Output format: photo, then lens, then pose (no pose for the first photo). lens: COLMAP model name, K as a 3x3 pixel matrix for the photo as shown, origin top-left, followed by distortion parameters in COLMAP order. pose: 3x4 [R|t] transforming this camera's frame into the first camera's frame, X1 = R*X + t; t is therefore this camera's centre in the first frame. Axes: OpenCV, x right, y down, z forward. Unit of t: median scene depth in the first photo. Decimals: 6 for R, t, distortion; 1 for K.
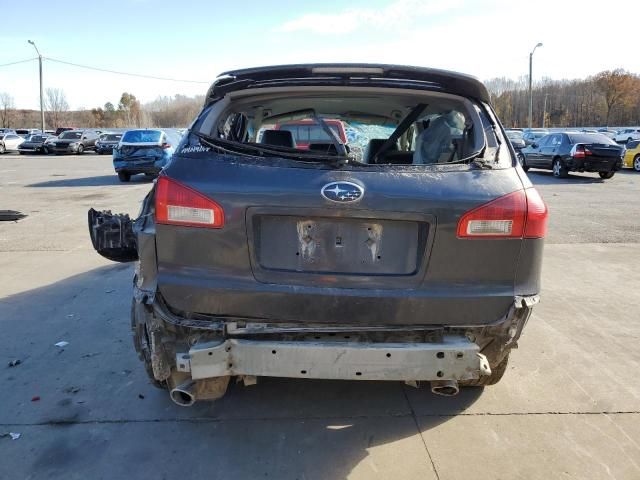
lens RADIAL K [[502.9, 0, 320.0], [0, 502.9, 240.0], [0, 0, 1]] dist [-0.004388, -0.005923]
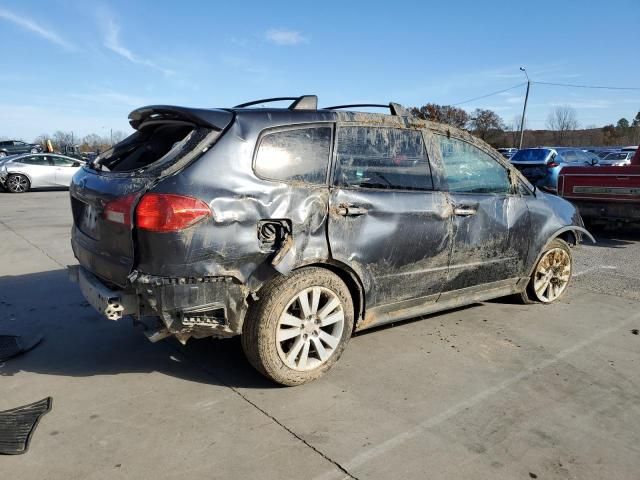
lens RADIAL K [[502.9, 0, 320.0], [0, 502.9, 240.0], [0, 0, 1]] dist [-0.004388, -0.005923]
pose [[0.584044, 0.127231, -0.801689, 0.229730], [-0.155008, 0.986946, 0.043706, -0.015384], [0.796784, 0.098742, 0.596142, 0.072016]]
